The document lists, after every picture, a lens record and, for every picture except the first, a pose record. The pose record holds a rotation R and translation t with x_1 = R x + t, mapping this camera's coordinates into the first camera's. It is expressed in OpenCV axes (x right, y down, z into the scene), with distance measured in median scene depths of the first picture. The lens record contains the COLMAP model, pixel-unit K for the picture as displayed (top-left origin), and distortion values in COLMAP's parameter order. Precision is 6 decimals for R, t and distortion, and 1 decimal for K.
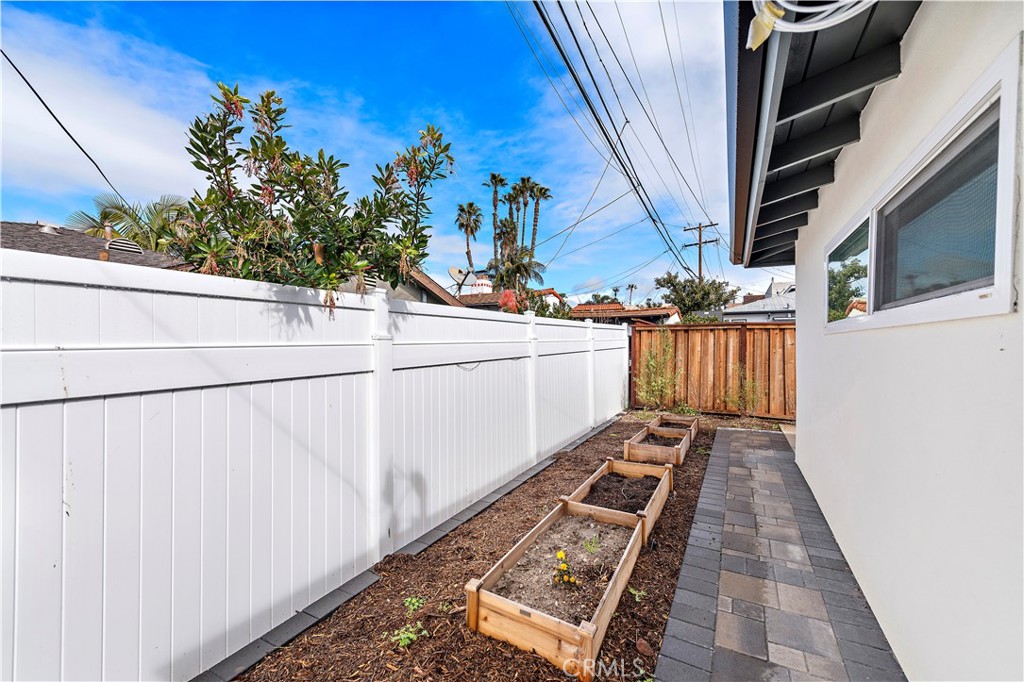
lens RADIAL K [[401.5, 0, 512.9], [0, 401.5, 348.0], [0, 0, 1]] dist [0.005177, -0.000187]
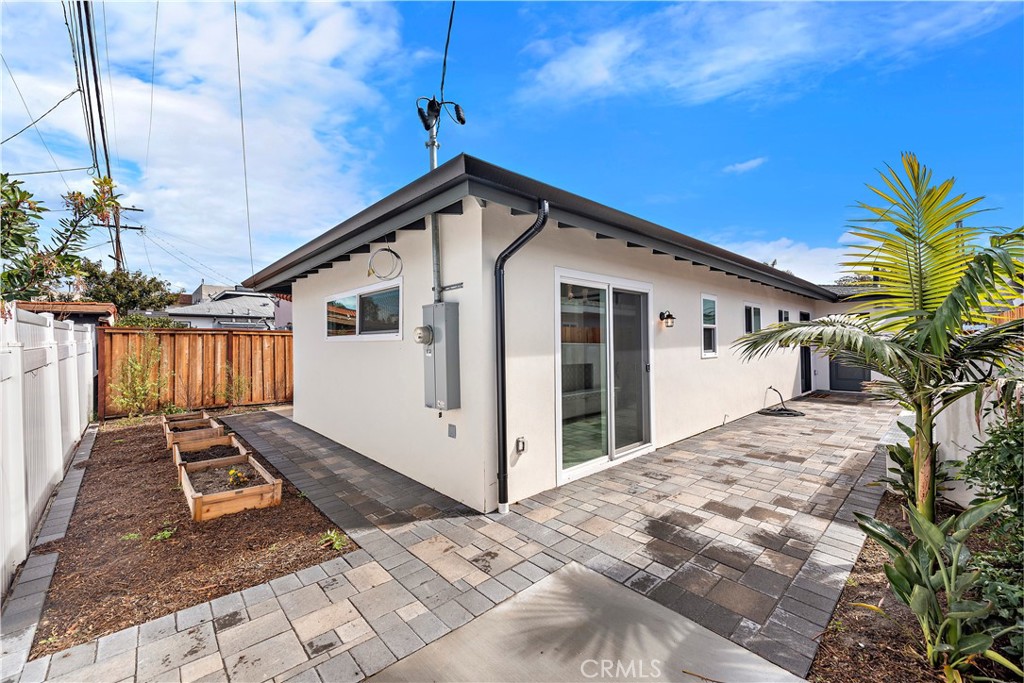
lens RADIAL K [[401.5, 0, 510.5], [0, 401.5, 333.1], [0, 0, 1]] dist [0.005177, -0.000187]
pose [[0.317867, 0.024891, 0.947808, -0.296927], [0.014411, 0.999413, -0.031080, -0.001409], [-0.948026, 0.023538, 0.317322, -0.177018]]
